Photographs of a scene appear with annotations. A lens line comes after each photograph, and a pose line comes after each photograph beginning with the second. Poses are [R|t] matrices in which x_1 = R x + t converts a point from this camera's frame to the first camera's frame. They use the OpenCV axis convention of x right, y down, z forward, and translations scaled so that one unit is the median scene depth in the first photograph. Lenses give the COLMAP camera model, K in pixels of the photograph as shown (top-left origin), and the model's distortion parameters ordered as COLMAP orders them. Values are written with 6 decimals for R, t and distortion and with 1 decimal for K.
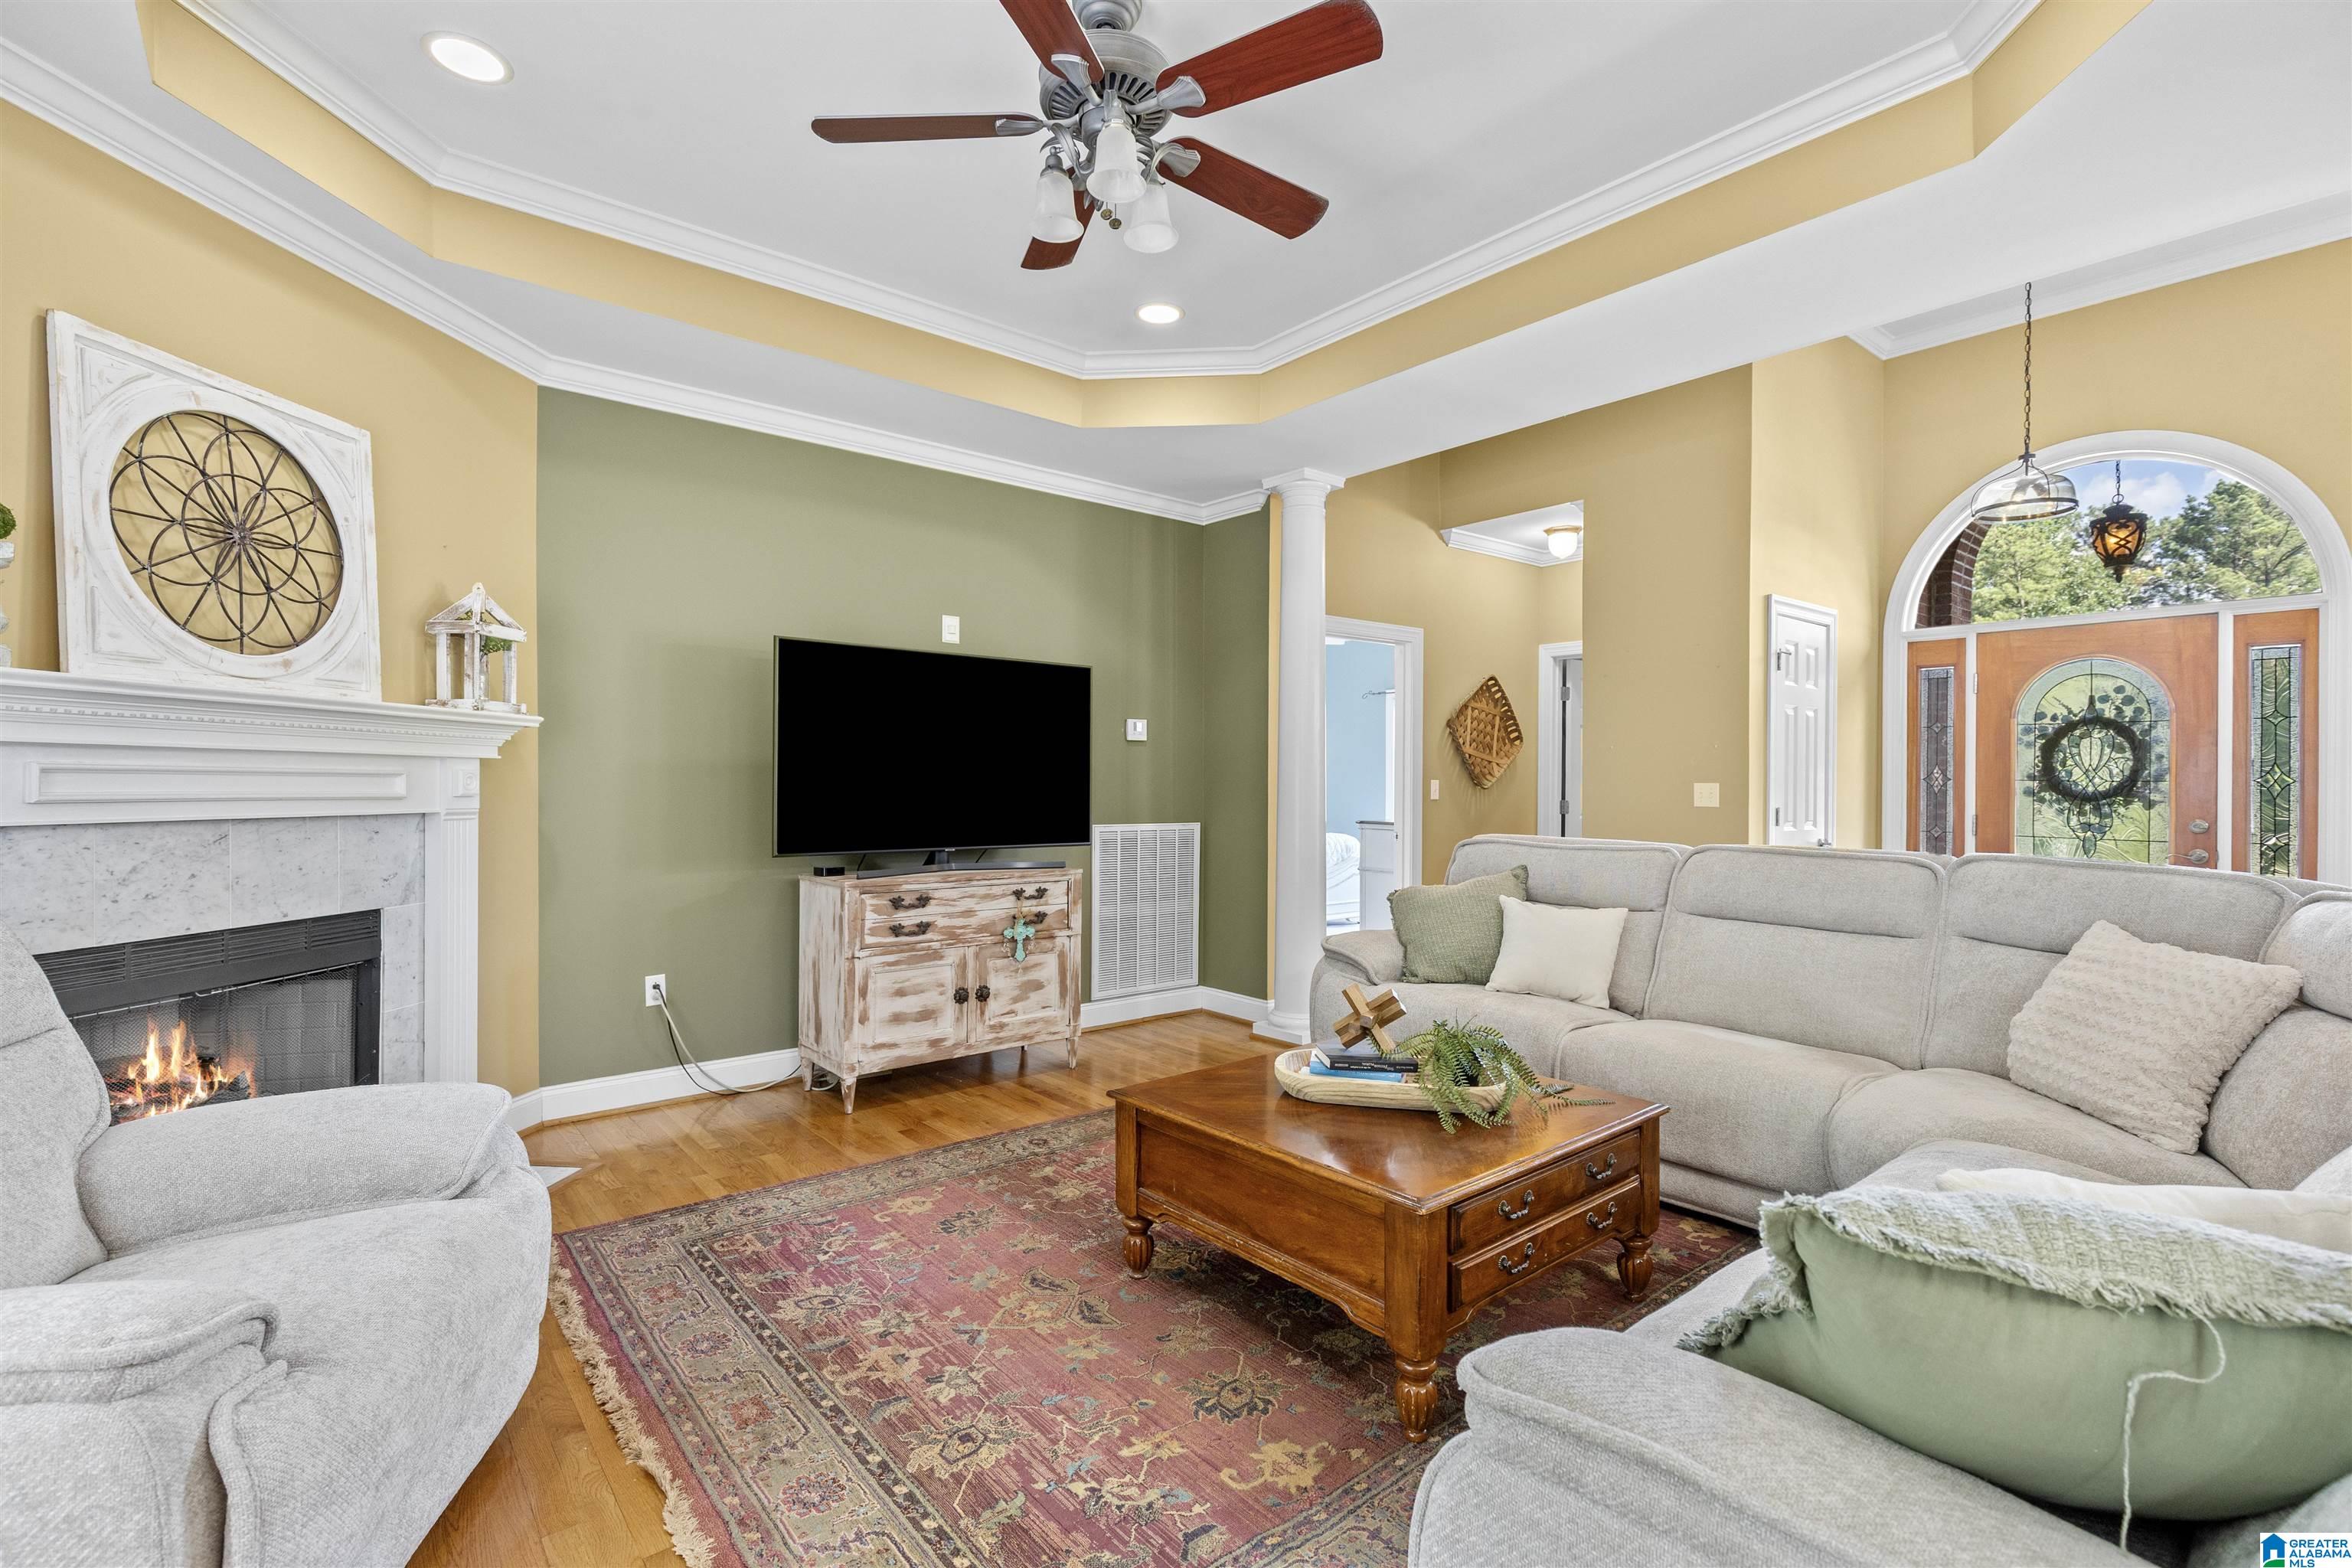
lens RADIAL K [[1070.3, 0, 1191.0], [0, 1070.3, 794.6], [0, 0, 1]] dist [0.012529, -0.001428]
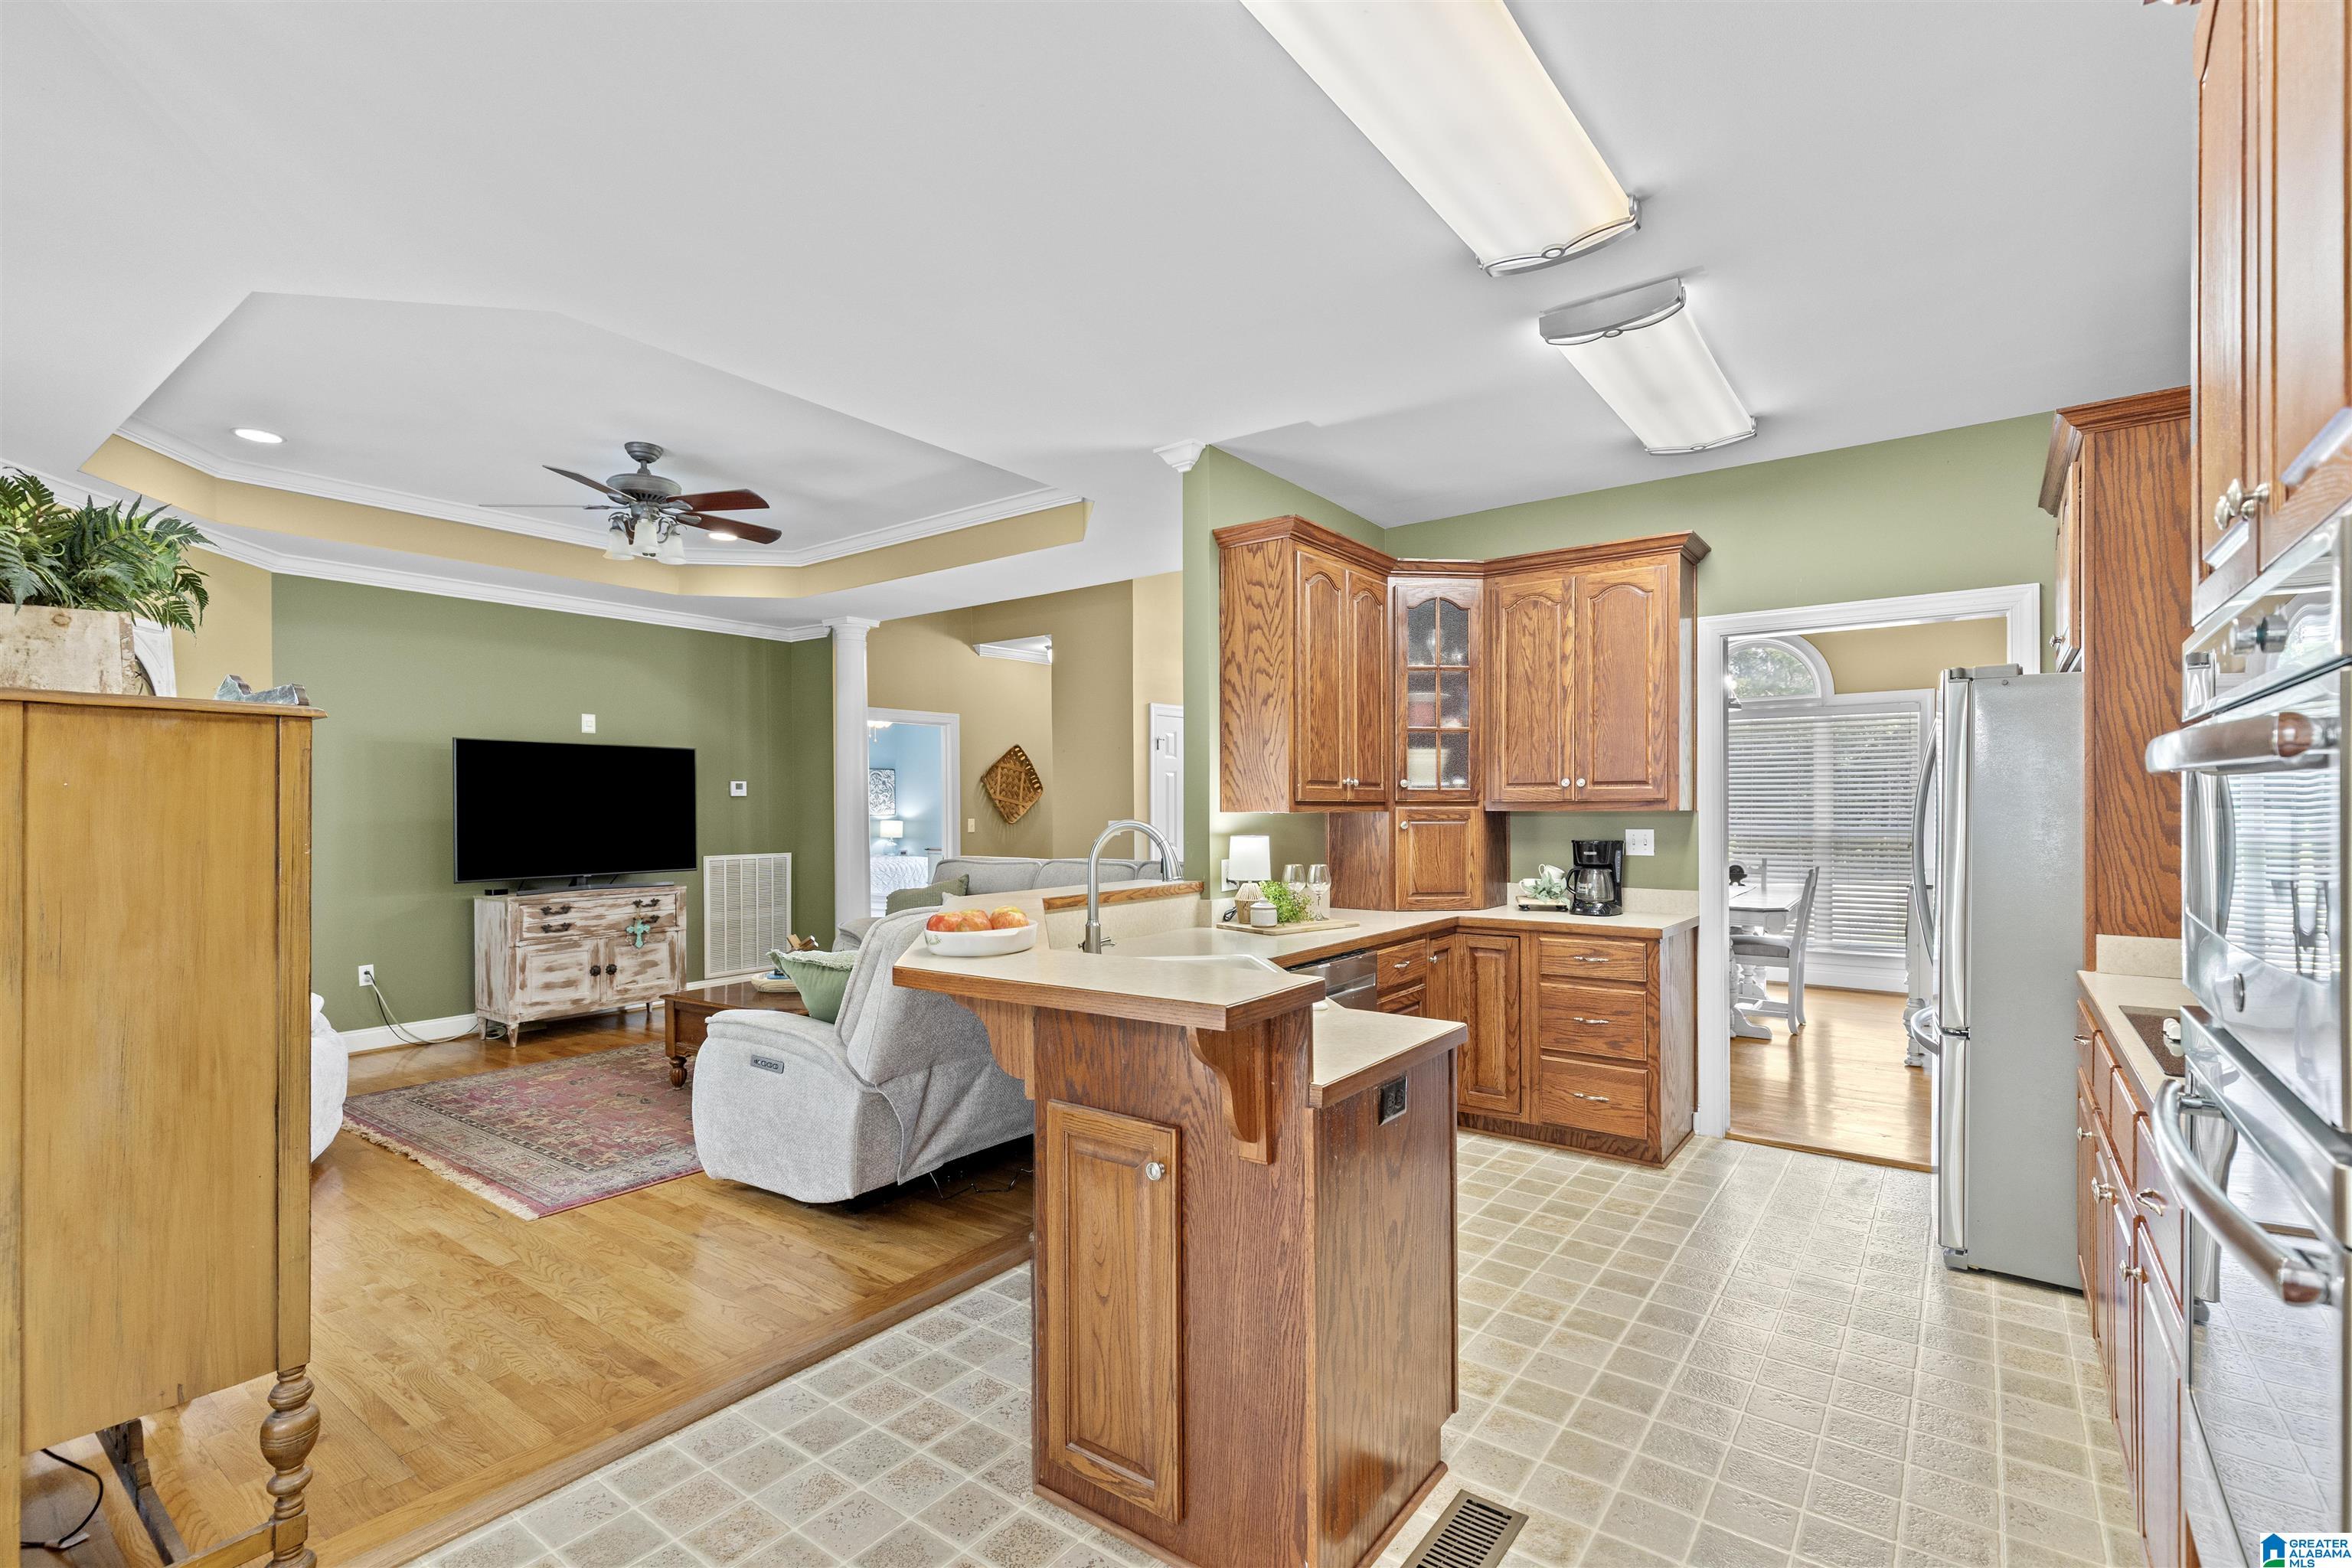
lens RADIAL K [[1070.3, 0, 1173.6], [0, 1070.3, 818.2], [0, 0, 1]] dist [0.012529, -0.001428]
pose [[0.972515, -0.015801, 0.232303, 0.241760], [0.015568, 0.999875, 0.002840, -0.022226], [-0.232319, 0.000854, 0.972639, -0.701674]]
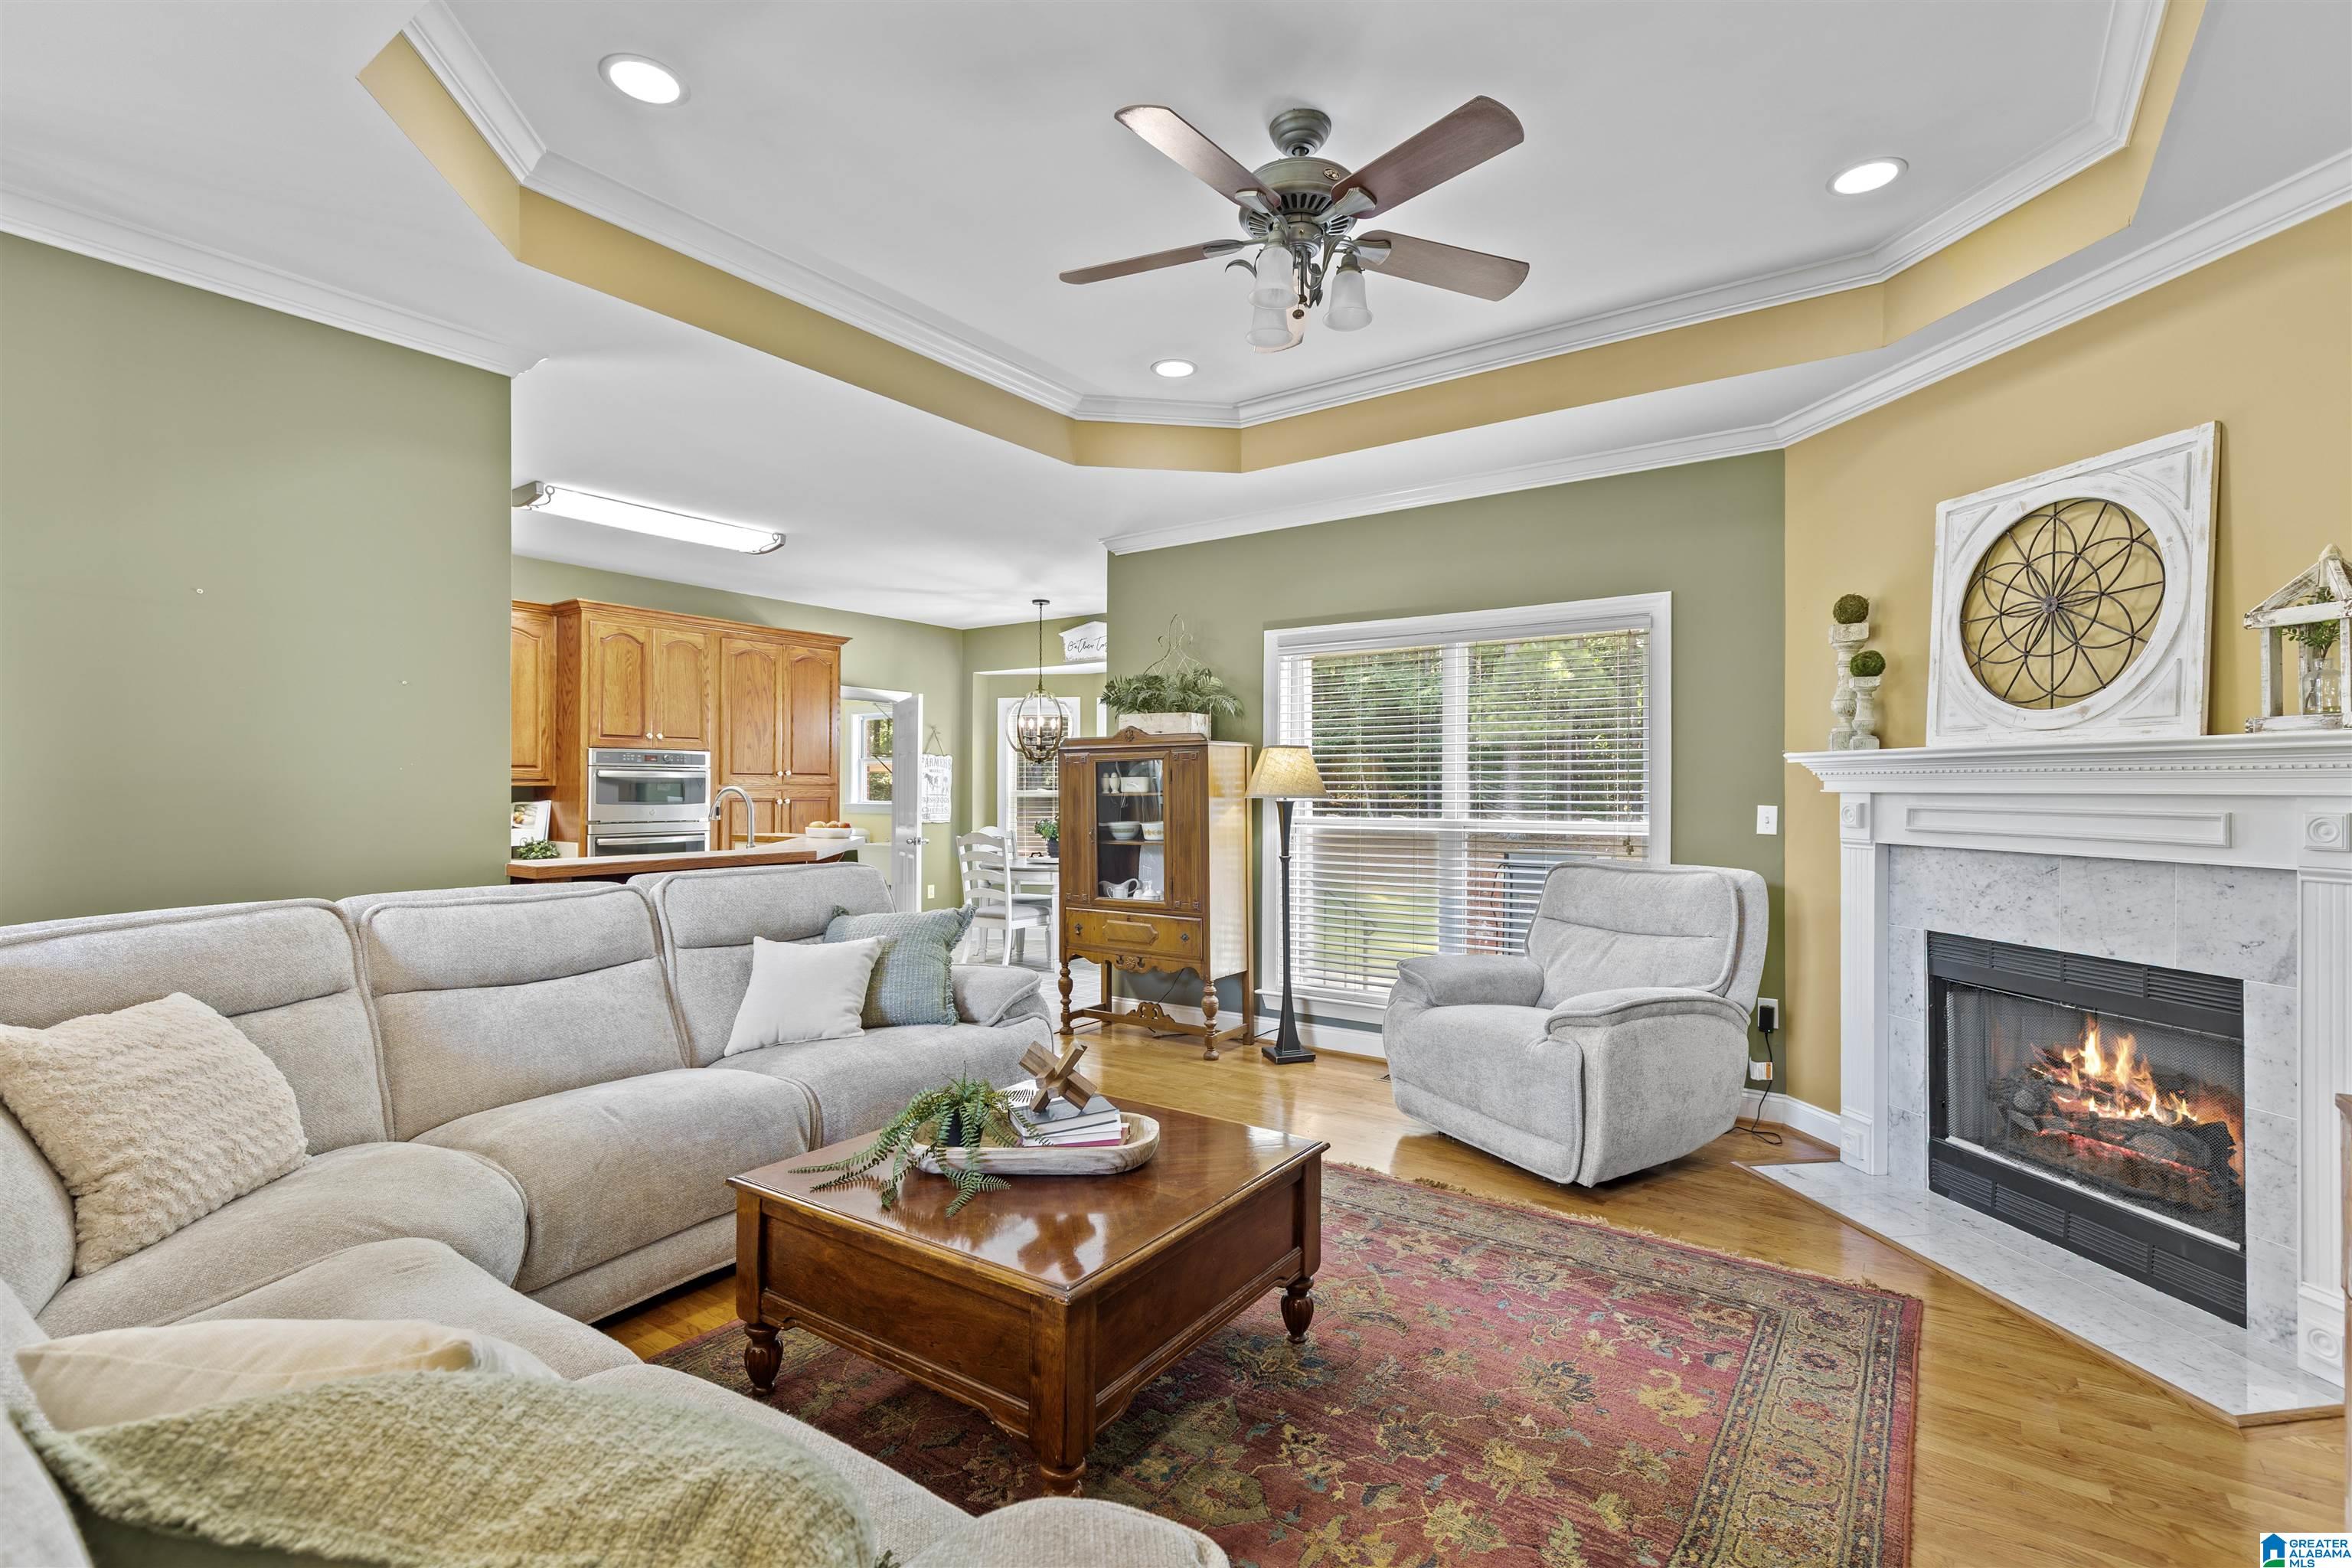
lens RADIAL K [[1070.3, 0, 1187.4], [0, 1070.3, 777.9], [0, 0, 1]] dist [0.012529, -0.001428]
pose [[-0.965546, 0.004469, -0.260192, 0.192659], [0.004154, 0.999990, 0.001761, -0.041840], [0.260198, 0.000620, -0.965555, 1.216891]]
